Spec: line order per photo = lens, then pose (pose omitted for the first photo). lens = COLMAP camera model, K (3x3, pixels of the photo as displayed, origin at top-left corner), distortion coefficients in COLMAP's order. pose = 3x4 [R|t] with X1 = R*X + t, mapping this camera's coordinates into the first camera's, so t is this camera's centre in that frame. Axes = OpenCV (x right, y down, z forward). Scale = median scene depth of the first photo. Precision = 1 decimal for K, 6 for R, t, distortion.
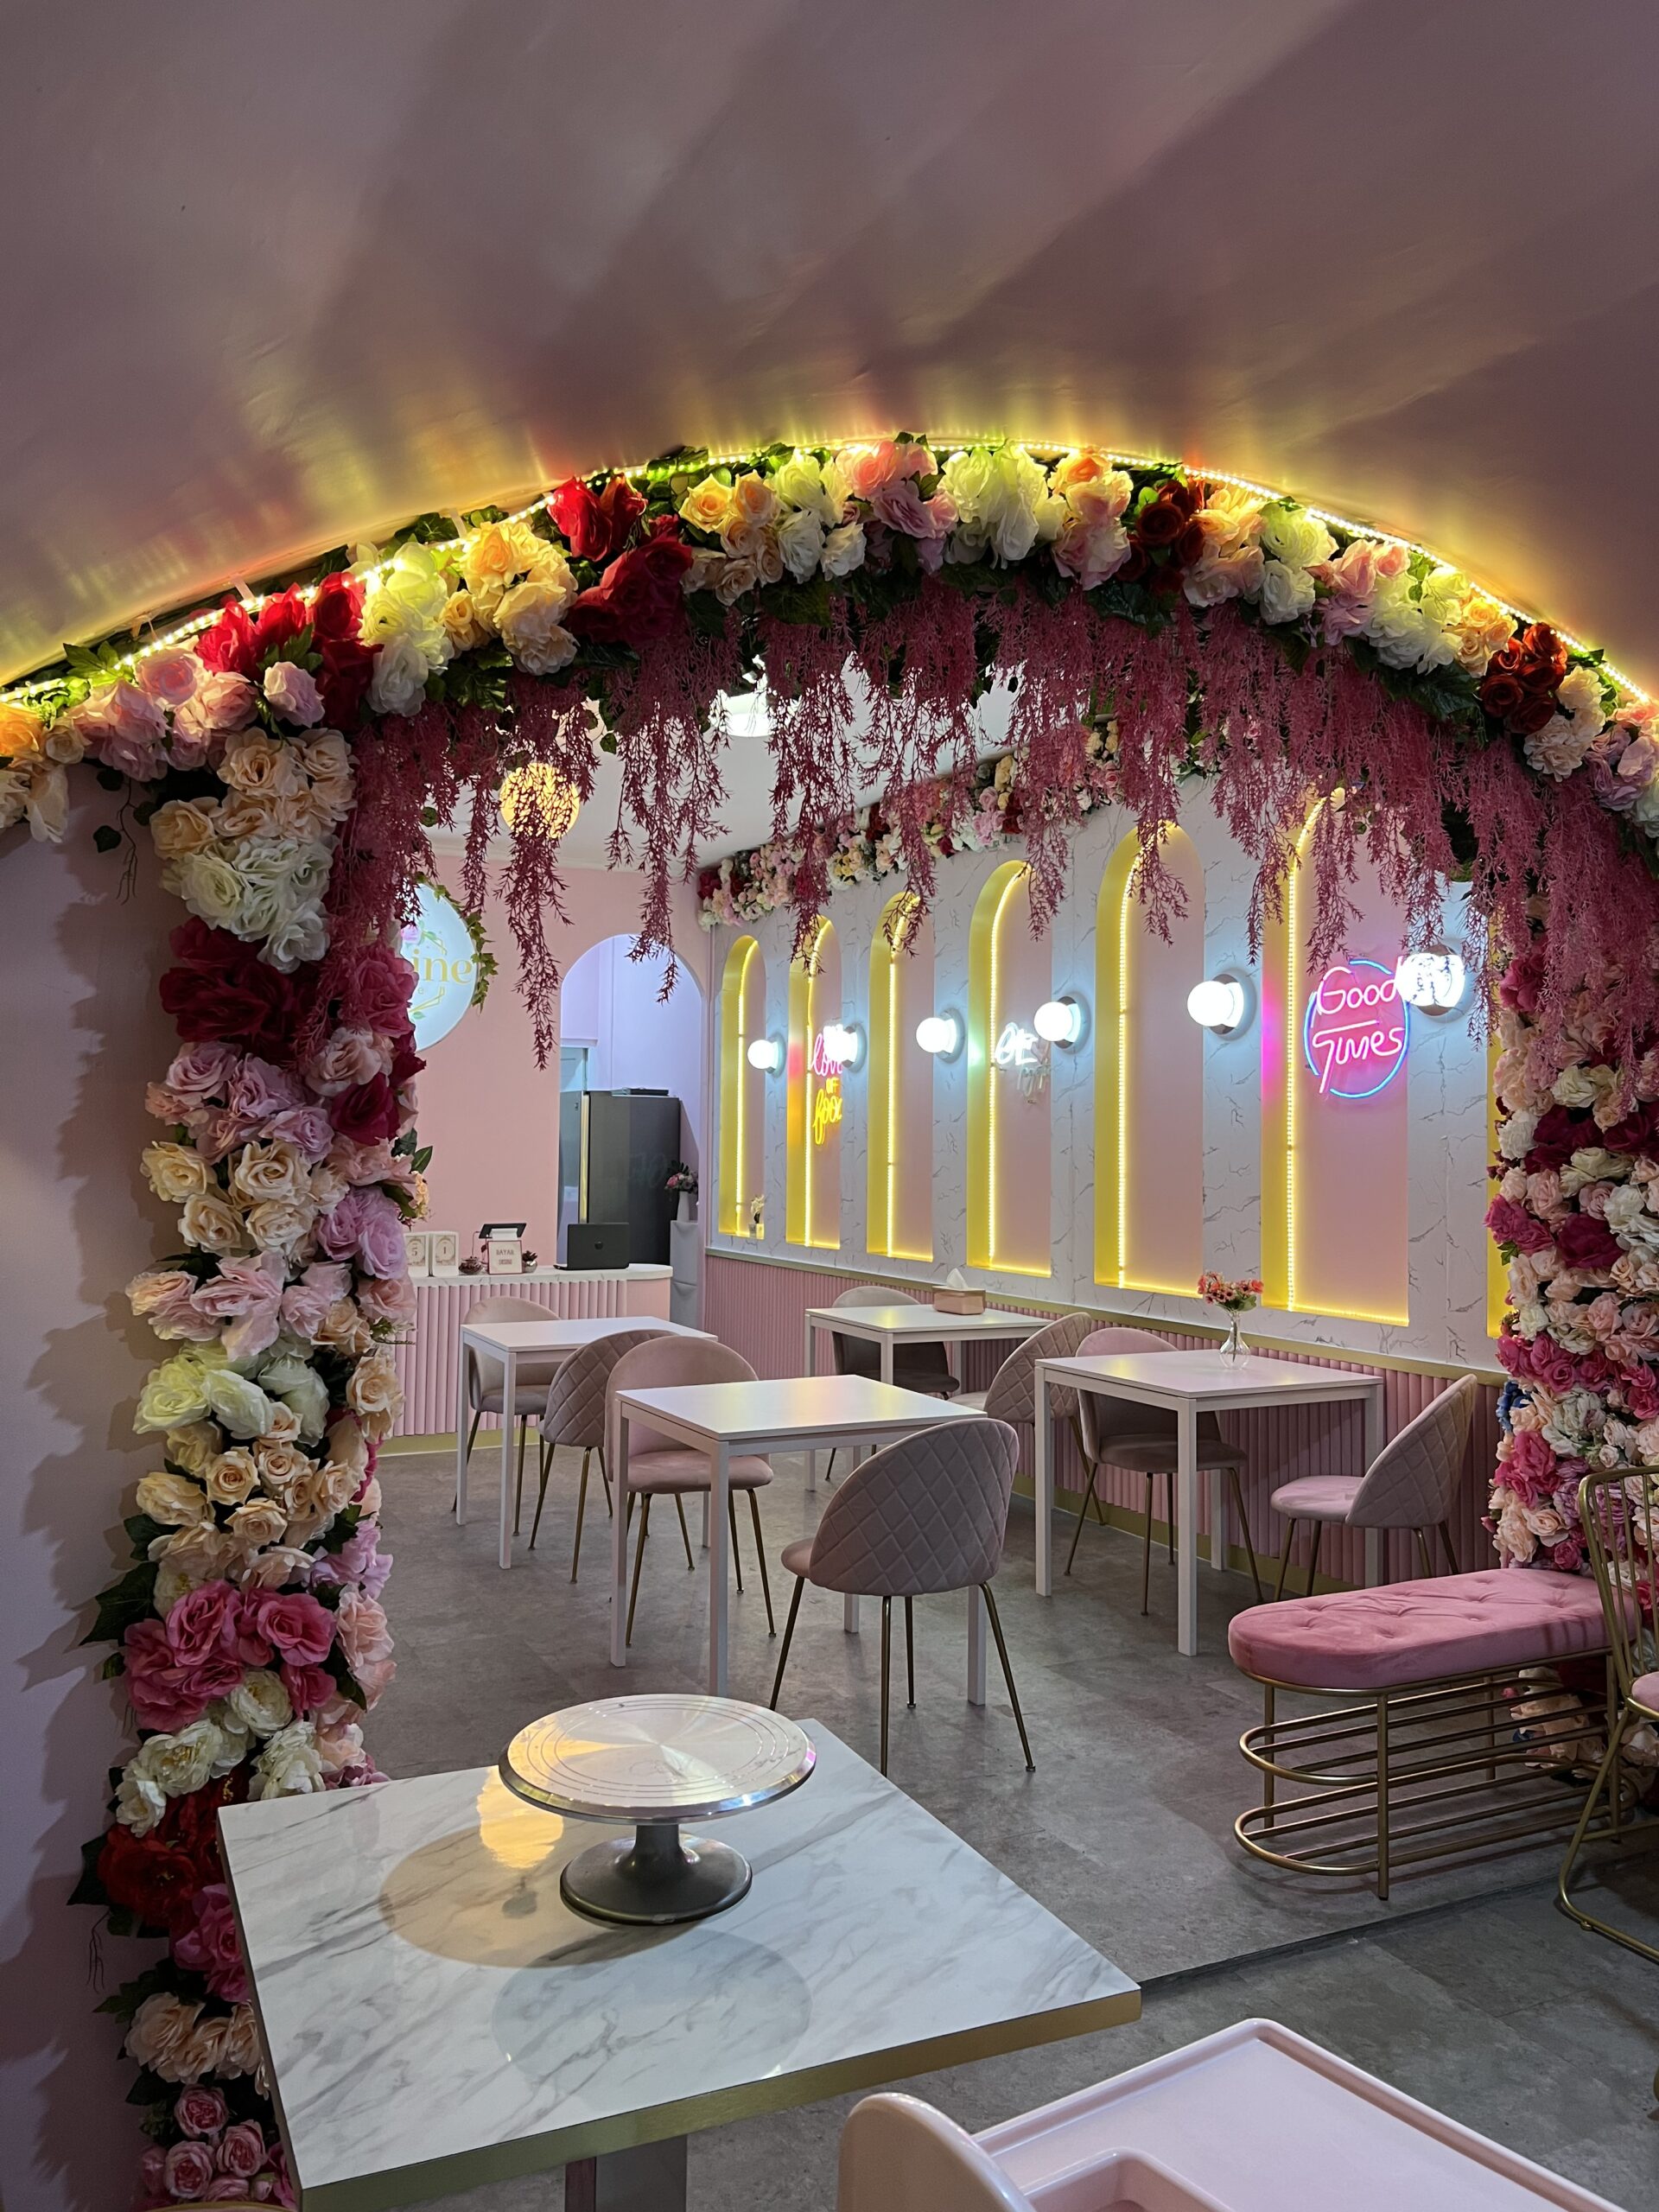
lens RADIAL K [[1661.0, 0, 844.6], [0, 1661.0, 1111.4], [0, 0, 1]] dist [0.053515, -0.064741]
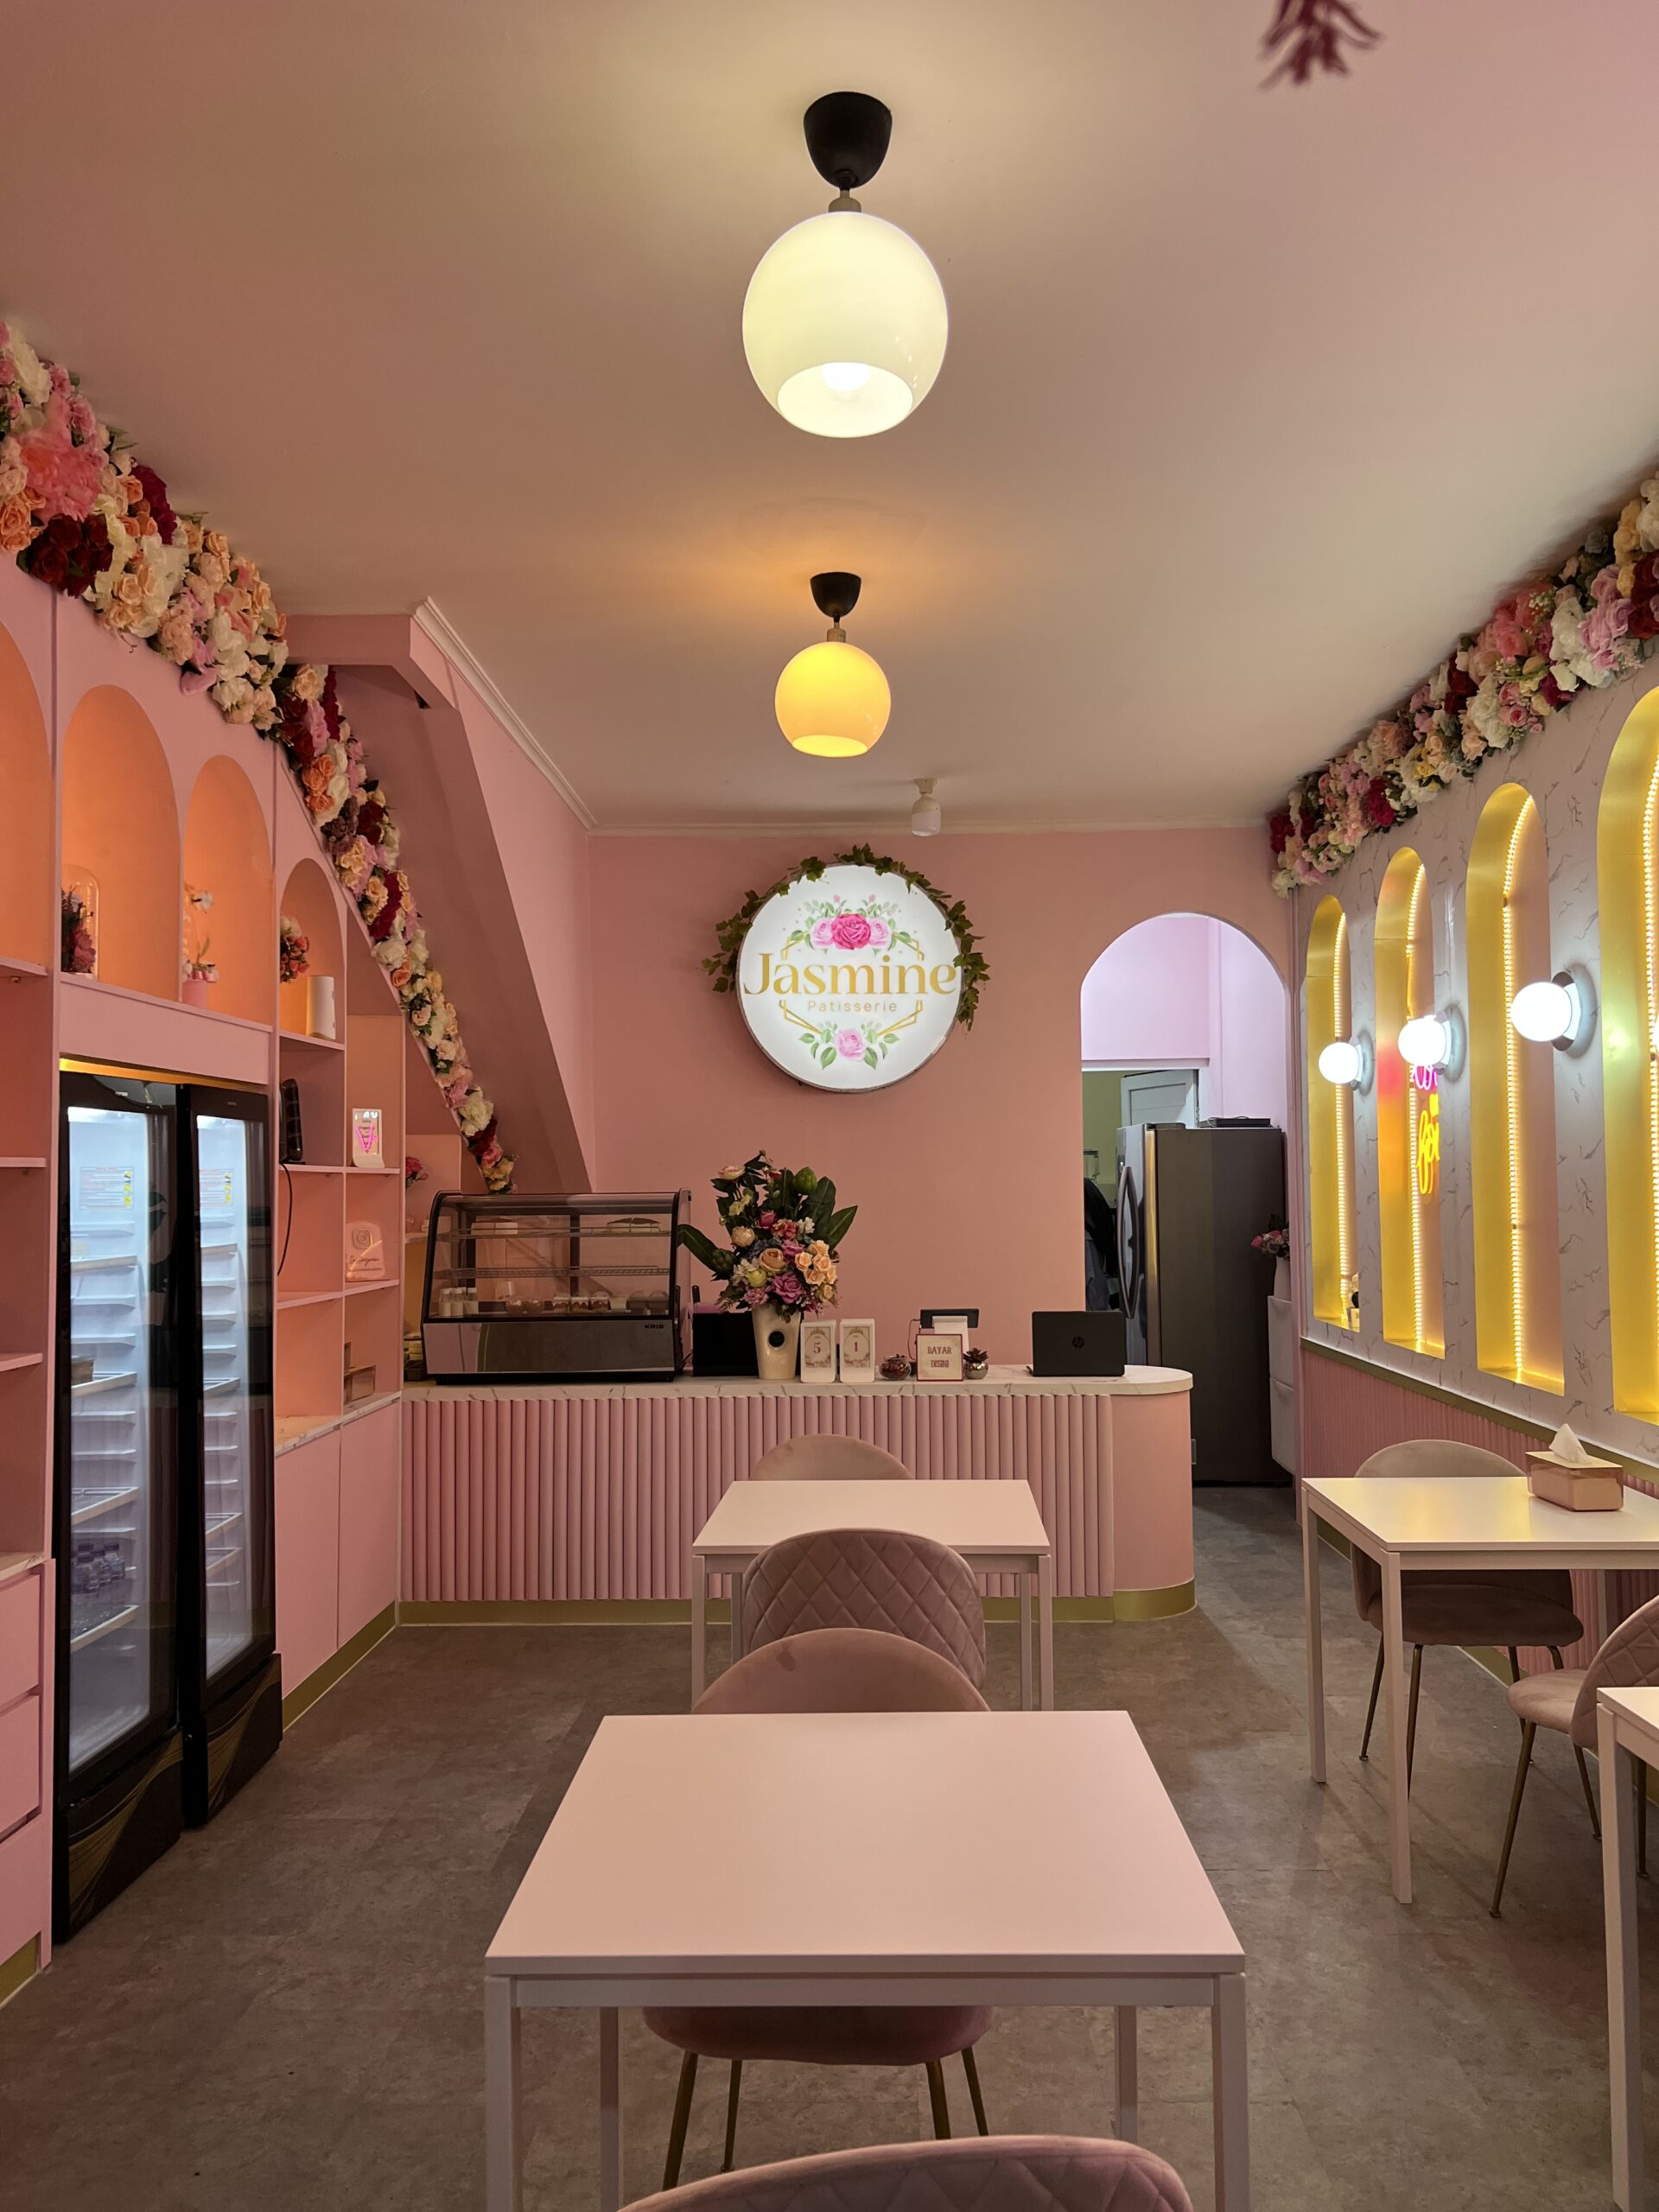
lens RADIAL K [[1661.0, 0, 840.0], [0, 1661.0, 1115.3], [0, 0, 1]] dist [0.053515, -0.064741]
pose [[0.882434, -0.037627, -0.468928, 0.173898], [0.029438, 0.999259, -0.024783, -0.002965], [0.469513, 0.008065, 0.882889, 0.558626]]
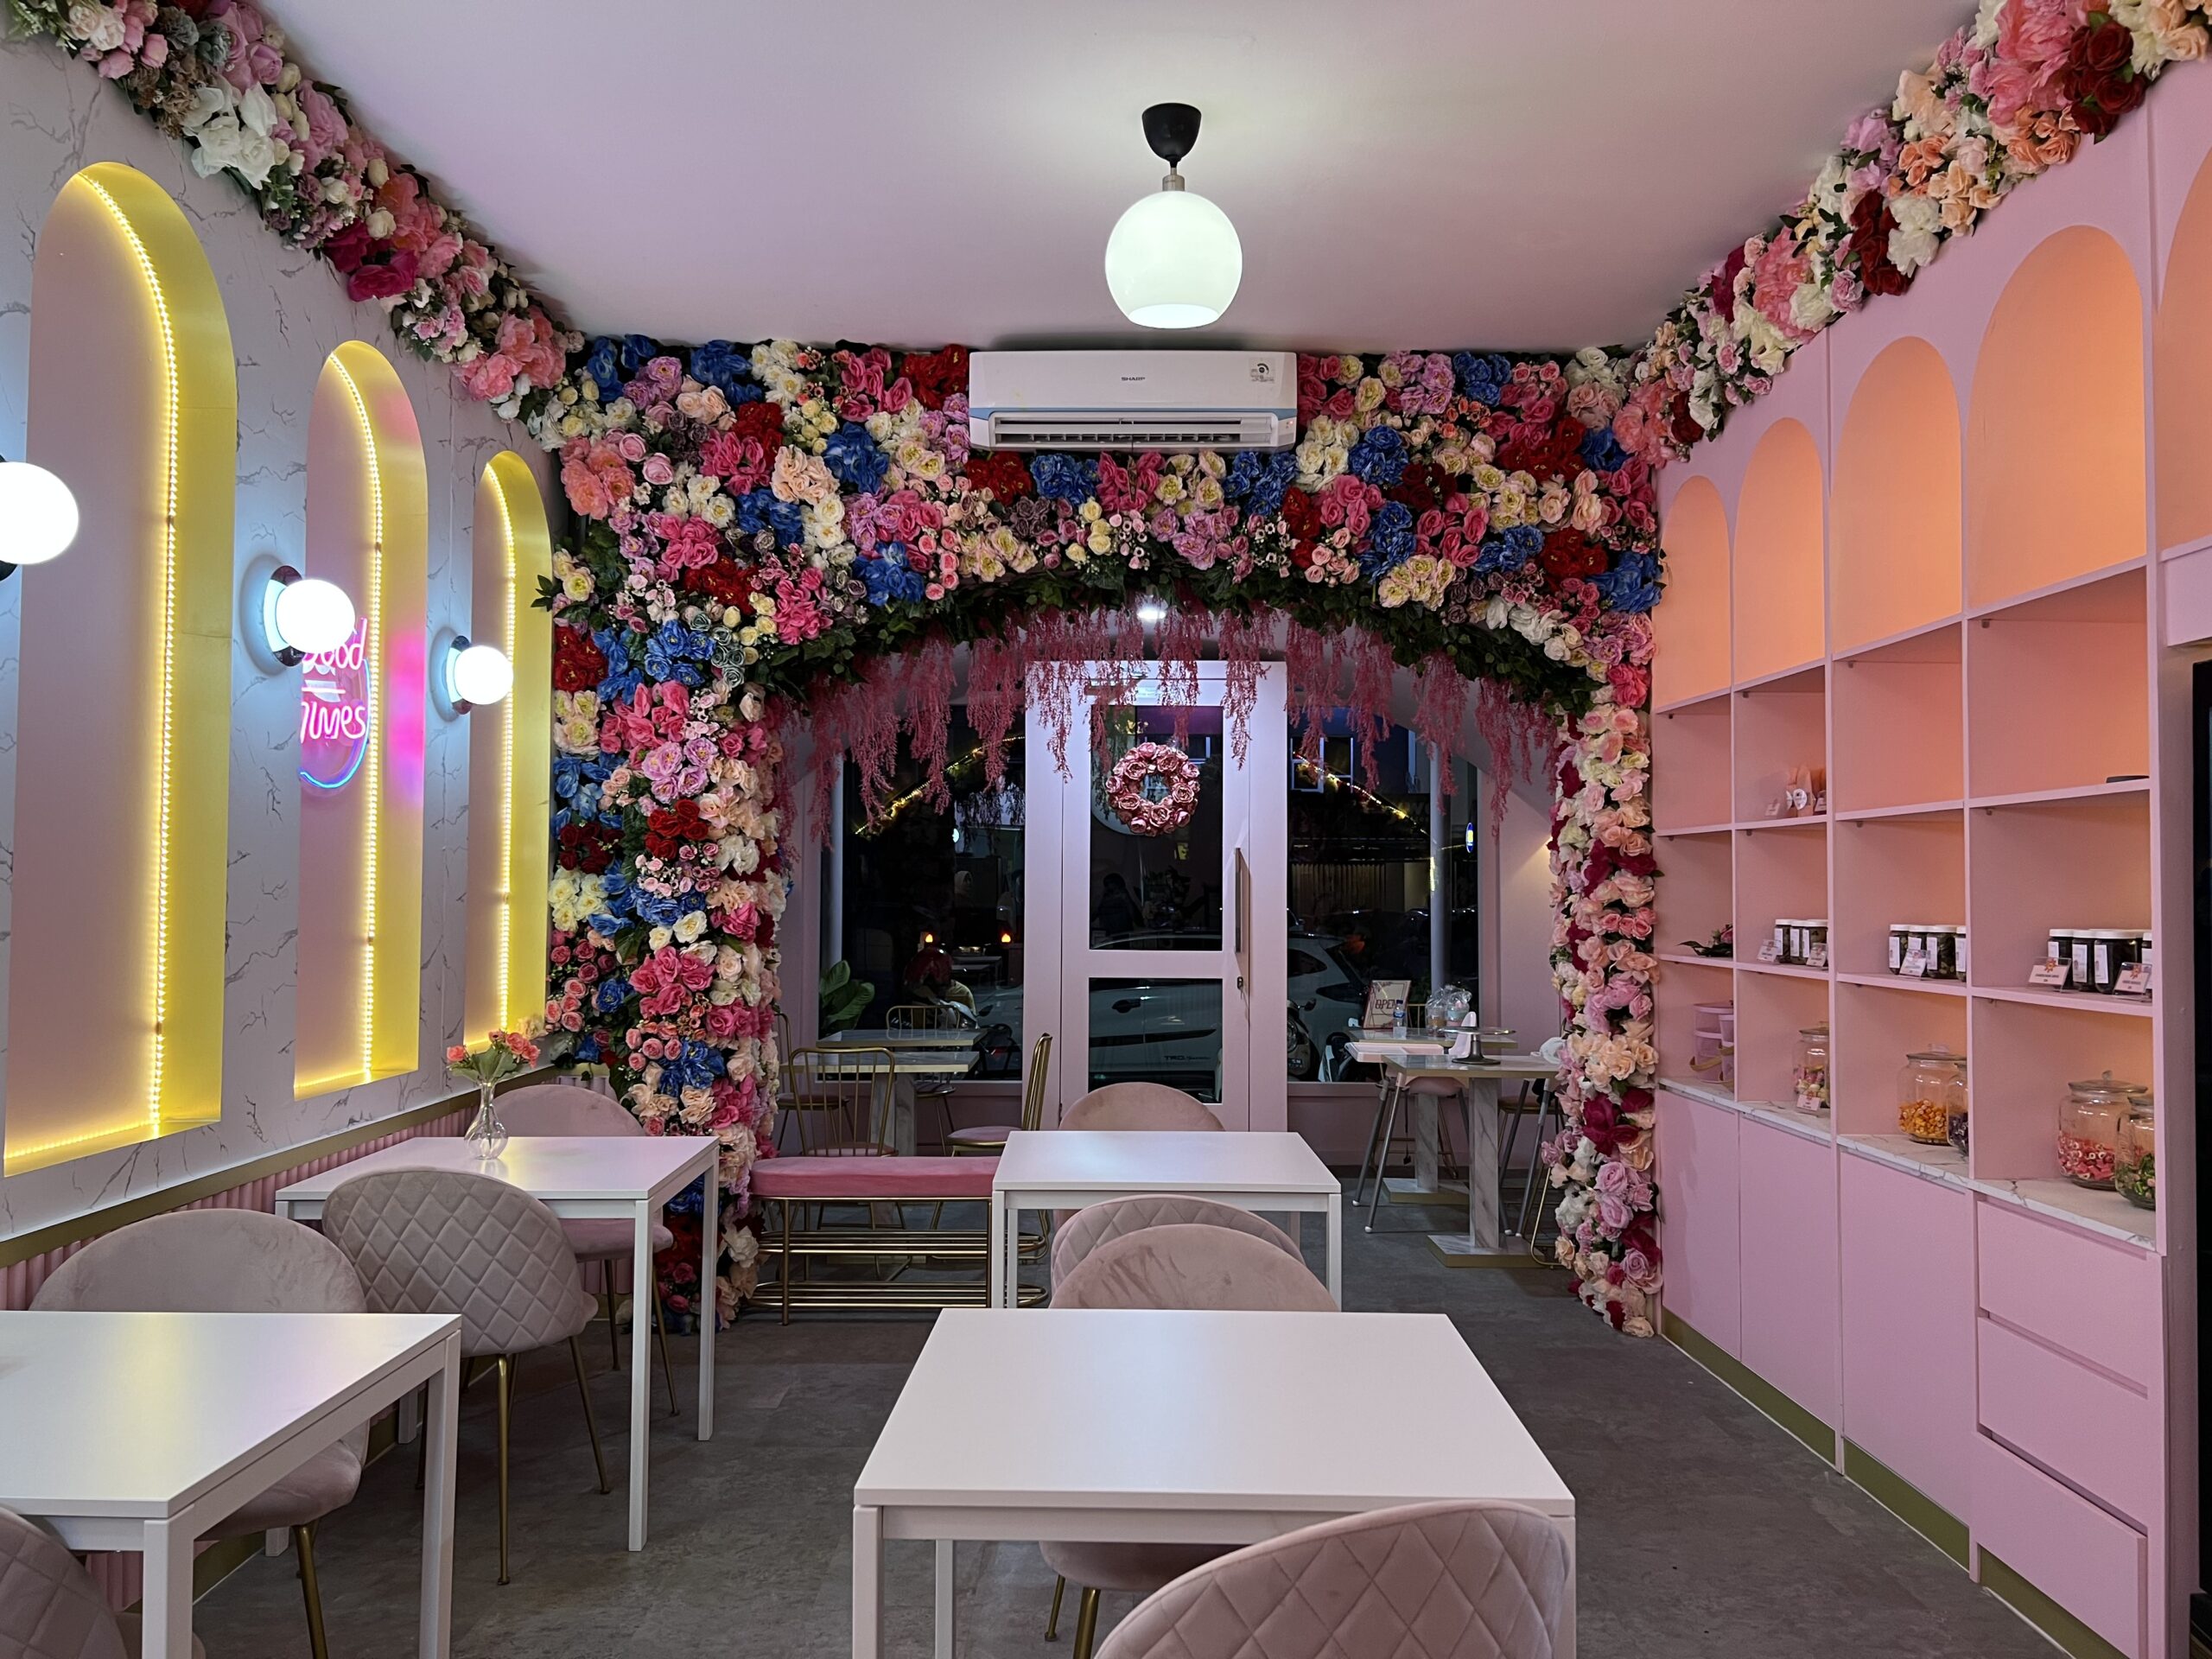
lens RADIAL K [[1661.0, 0, 1126.3], [0, 1661.0, 838.7], [0, 0, 1]] dist [0.053515, -0.064741]
pose [[-0.899509, 0.000295, 0.436902, -0.379279], [-0.022984, 0.998583, -0.047995, 0.046352], [-0.436297, -0.053214, -0.898228, 1.708737]]
